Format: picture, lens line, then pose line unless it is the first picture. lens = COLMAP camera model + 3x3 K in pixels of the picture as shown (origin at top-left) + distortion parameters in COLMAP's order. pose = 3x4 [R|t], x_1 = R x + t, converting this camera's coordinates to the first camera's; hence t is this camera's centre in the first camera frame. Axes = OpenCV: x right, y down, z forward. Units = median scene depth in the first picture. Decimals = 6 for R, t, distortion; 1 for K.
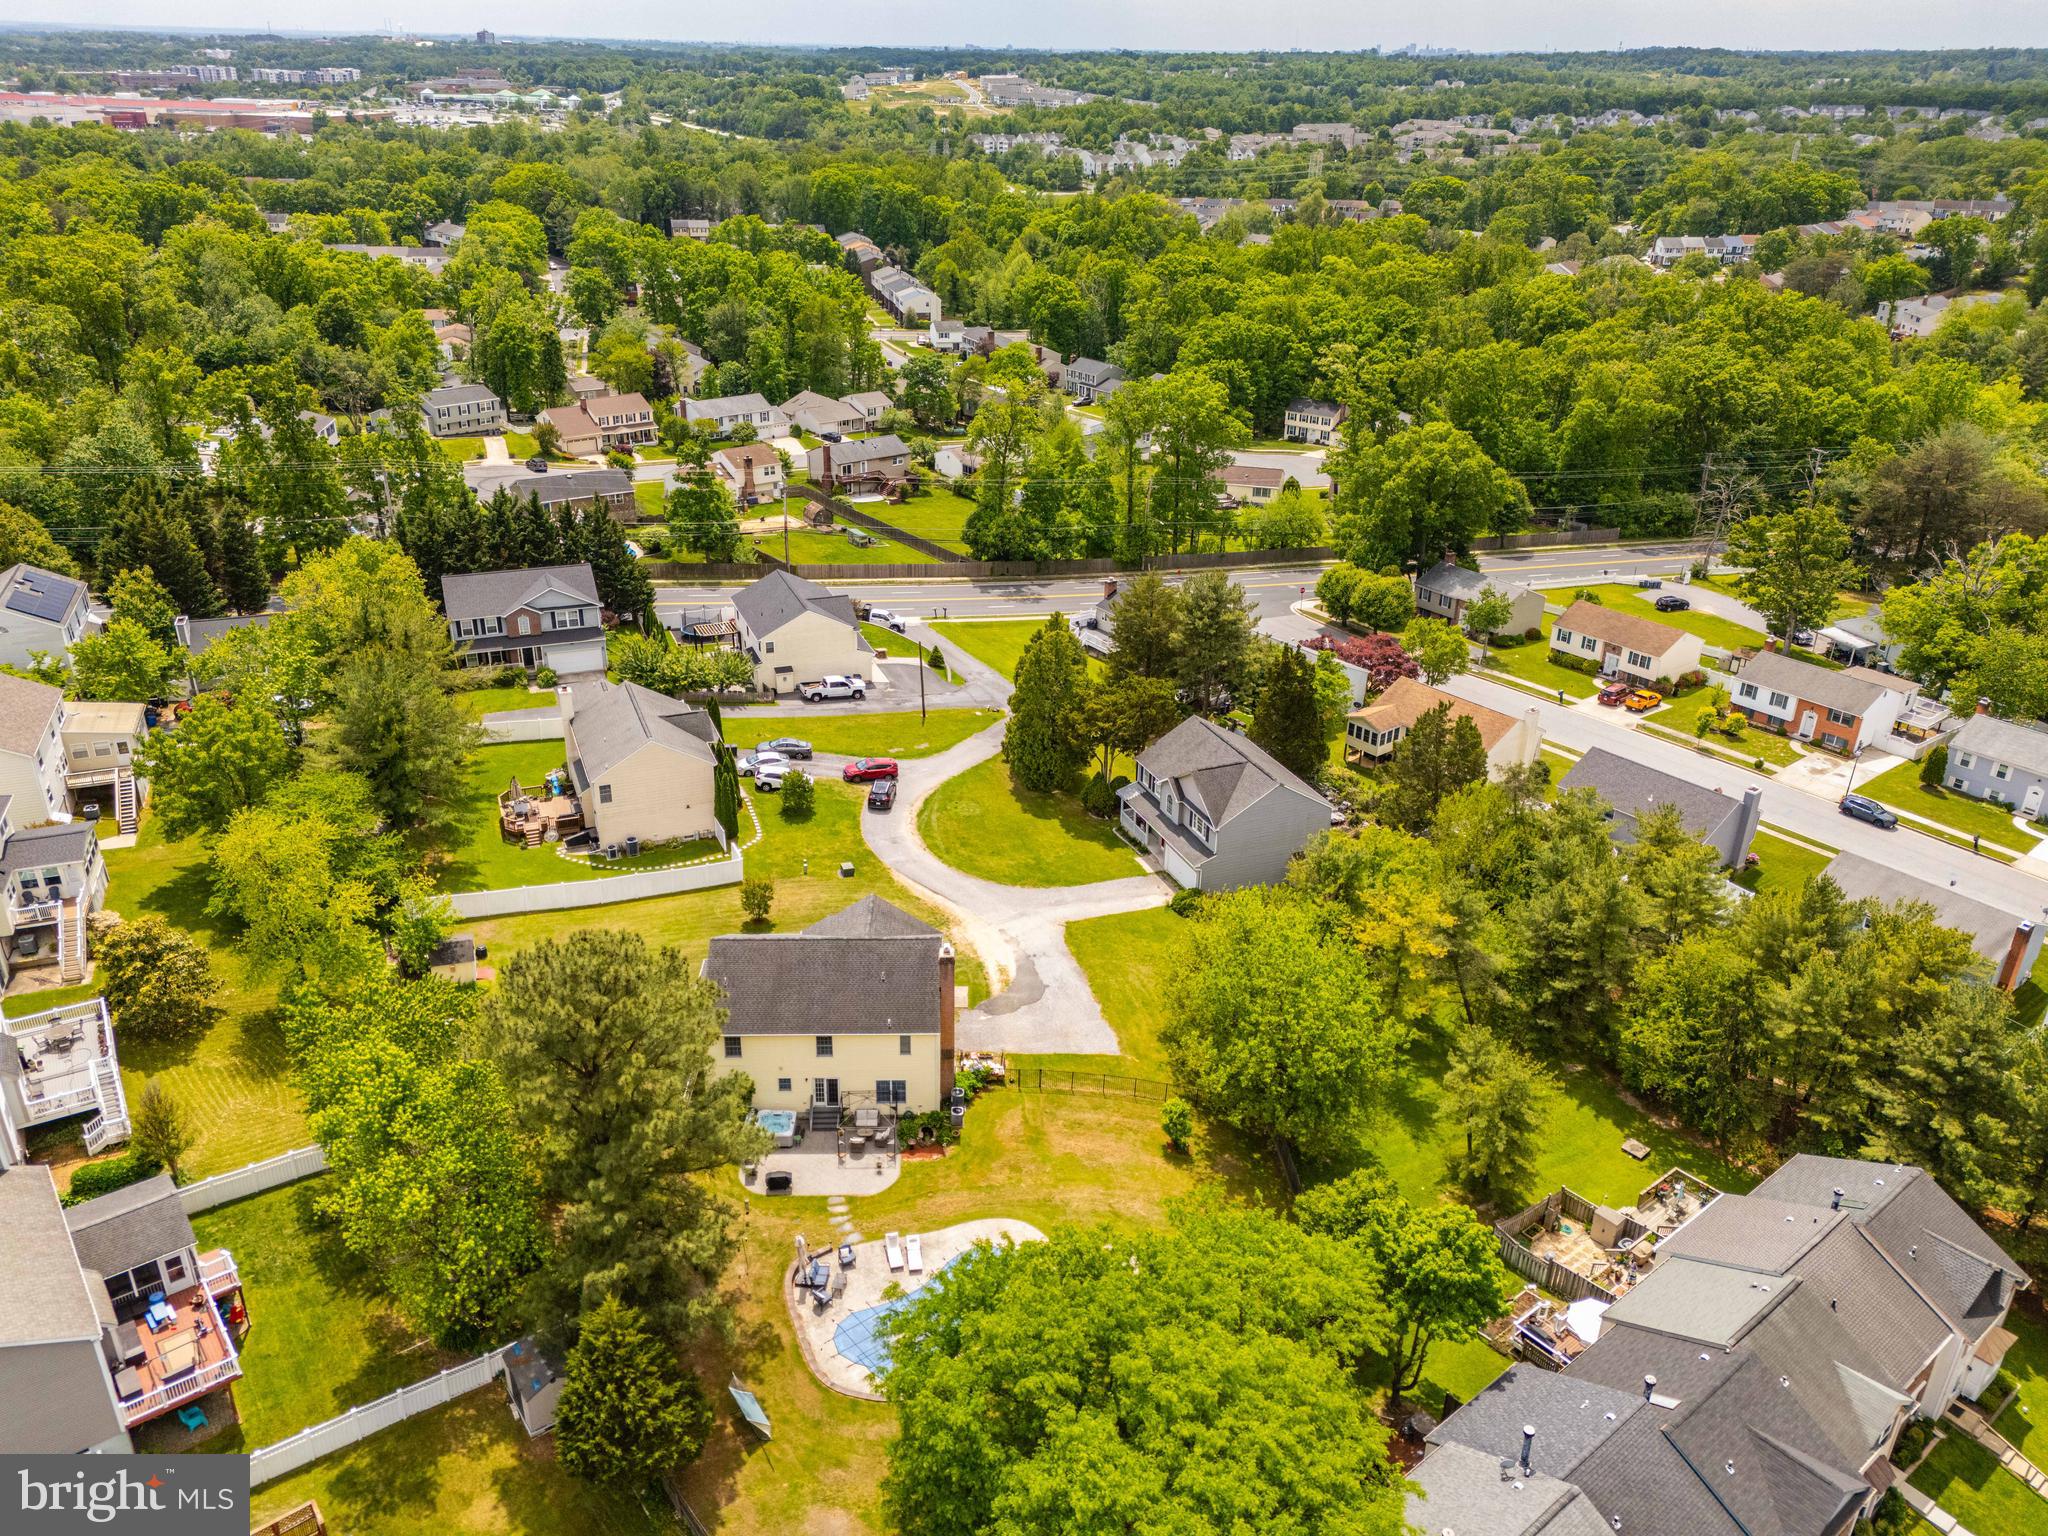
lens RADIAL K [[1507.5, 0, 1020.9], [0, 1507.5, 765.3], [0, 0, 1]] dist [0.095672, -0.086116]
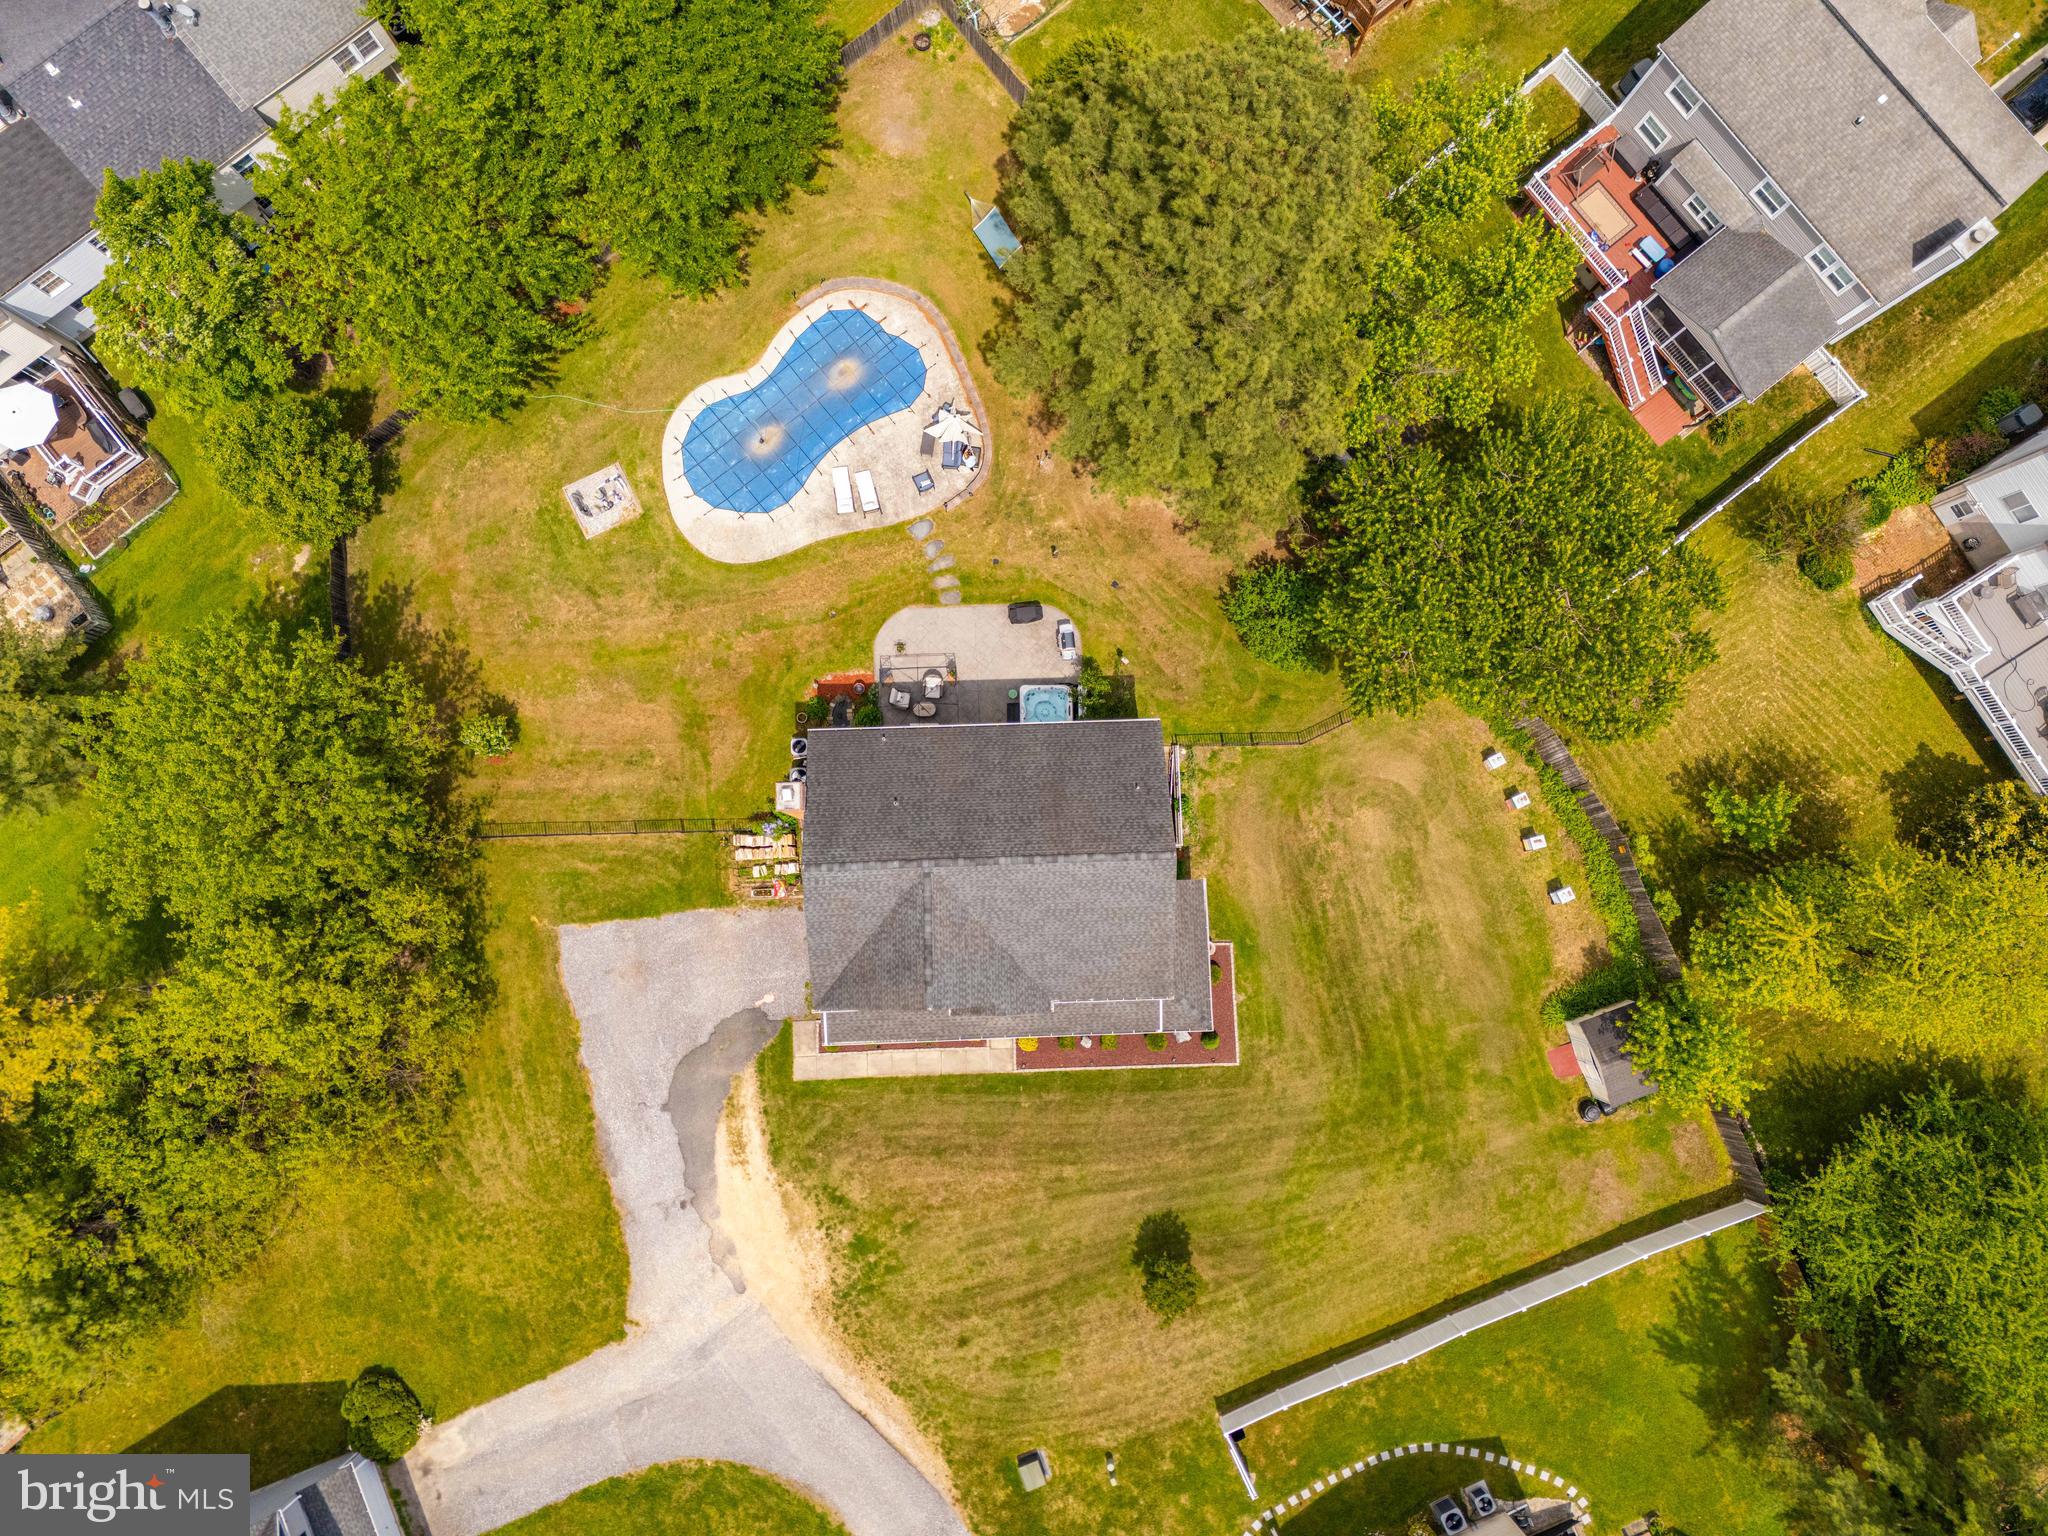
lens RADIAL K [[1507.5, 0, 1020.9], [0, 1507.5, 765.3], [0, 0, 1]] dist [0.095672, -0.086116]
pose [[-0.999224, 0.004363, -0.039139, -0.110093], [-0.038239, -0.345225, 0.937741, -0.415389], [-0.009420, 0.938510, 0.345124, 0.704071]]
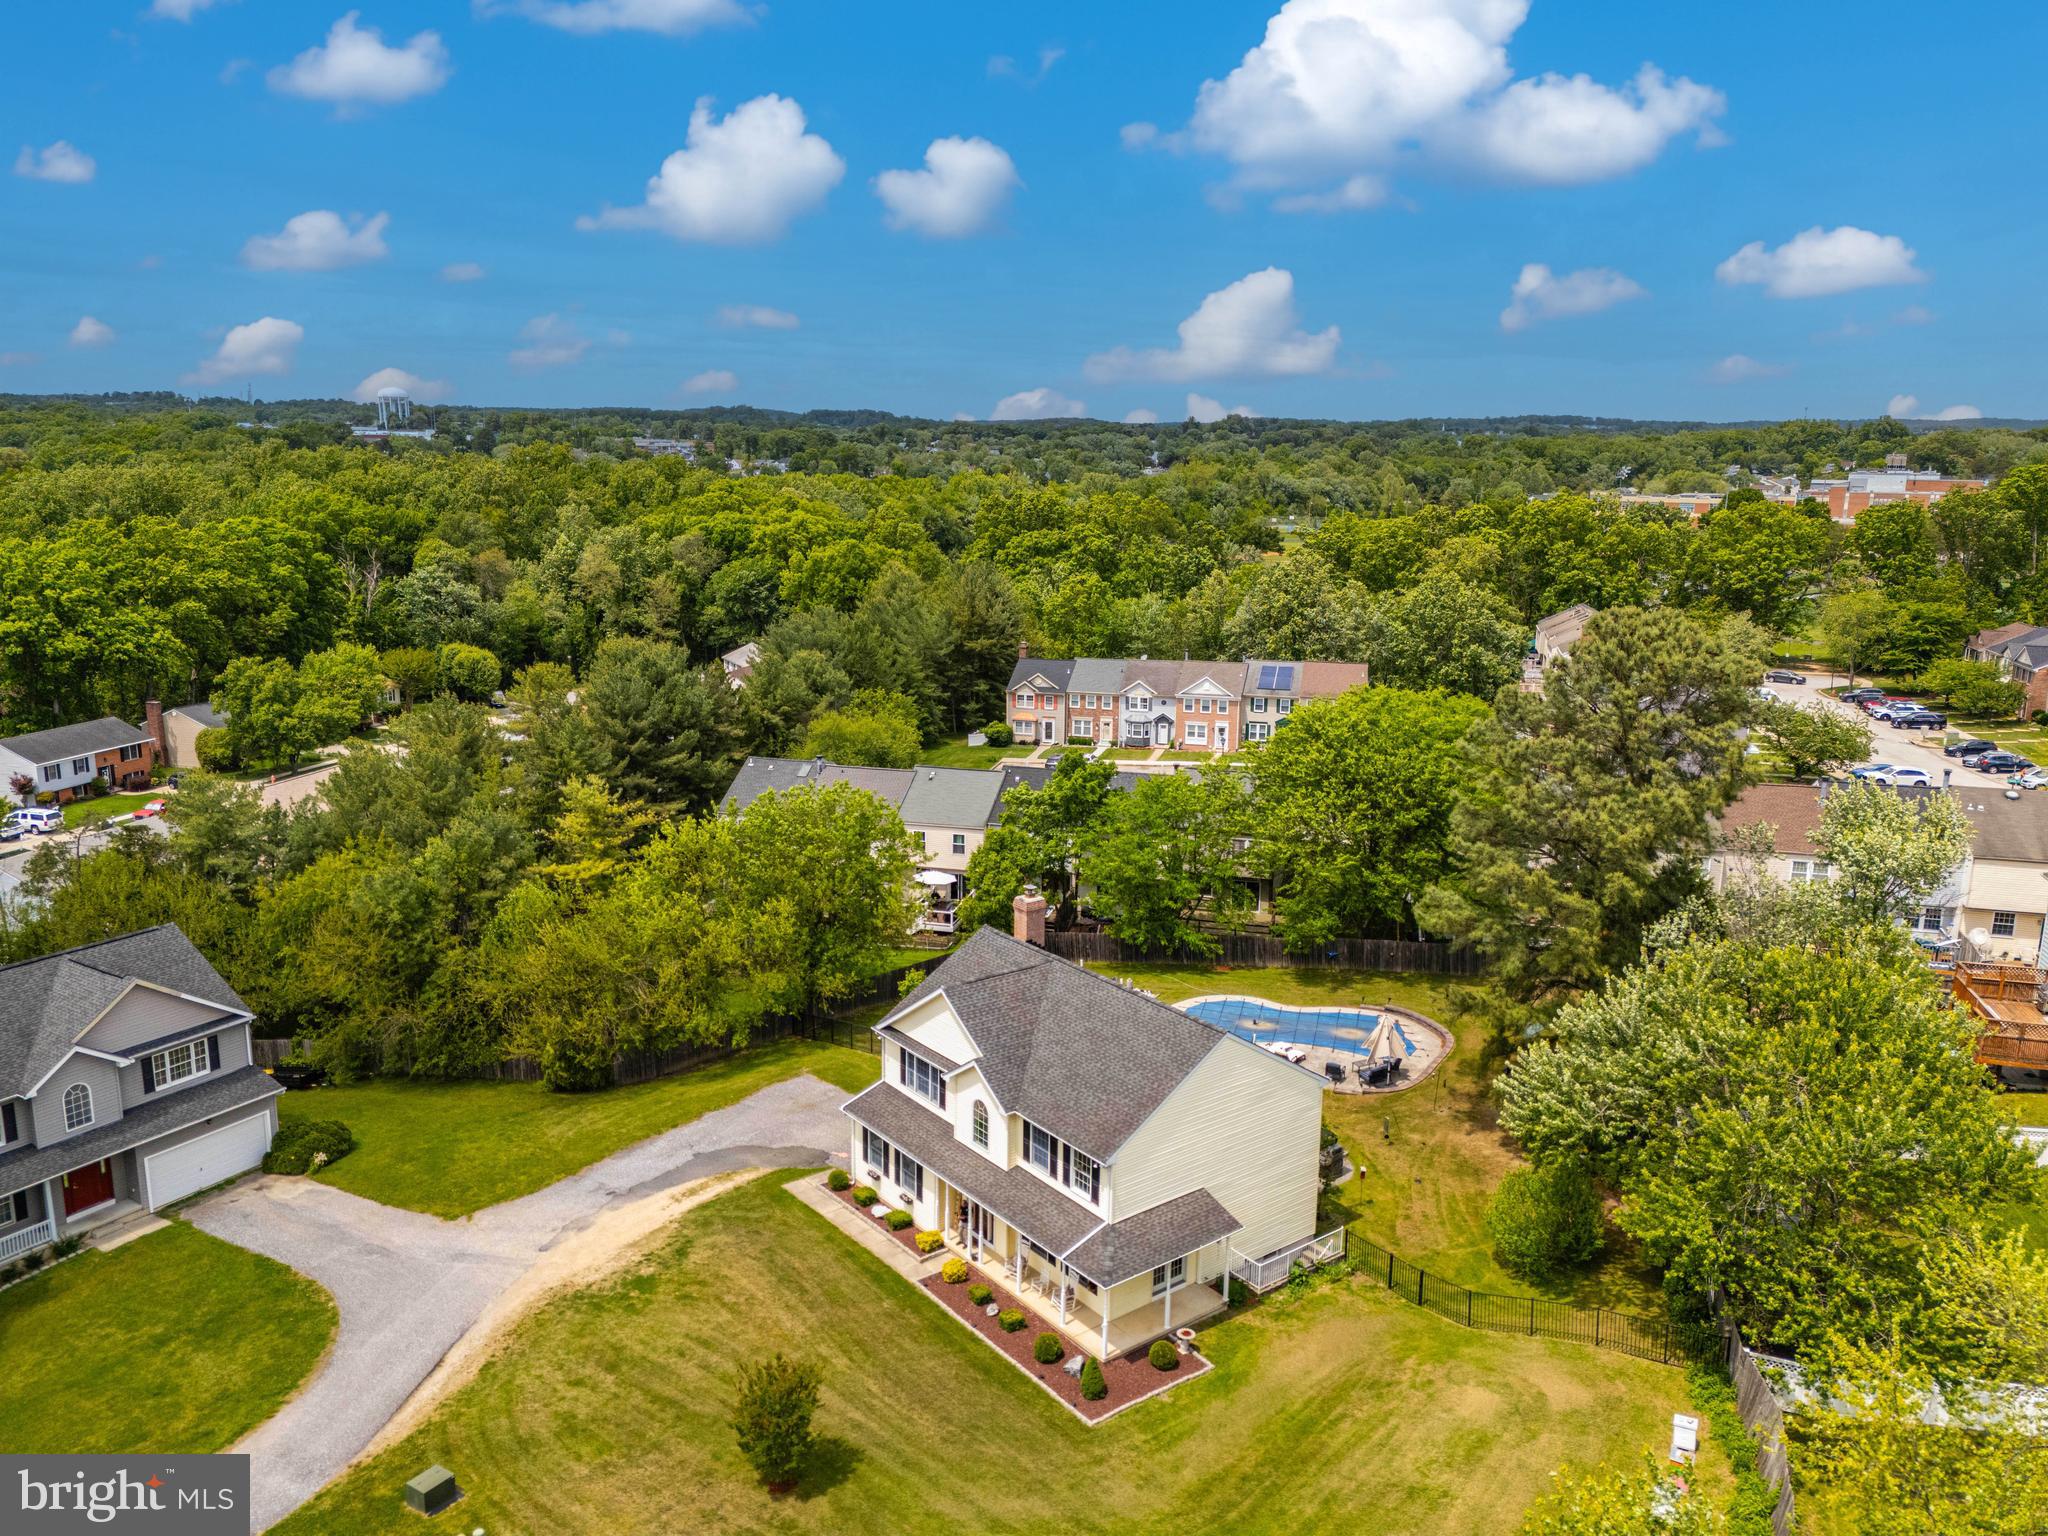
lens RADIAL K [[1507.5, 0, 1020.9], [0, 1507.5, 765.3], [0, 0, 1]] dist [0.095672, -0.086116]
pose [[-0.591633, -0.191605, 0.783108, -0.542491], [0.324250, 0.832771, 0.448726, -0.228655], [-0.738127, 0.519404, -0.430567, 1.164133]]
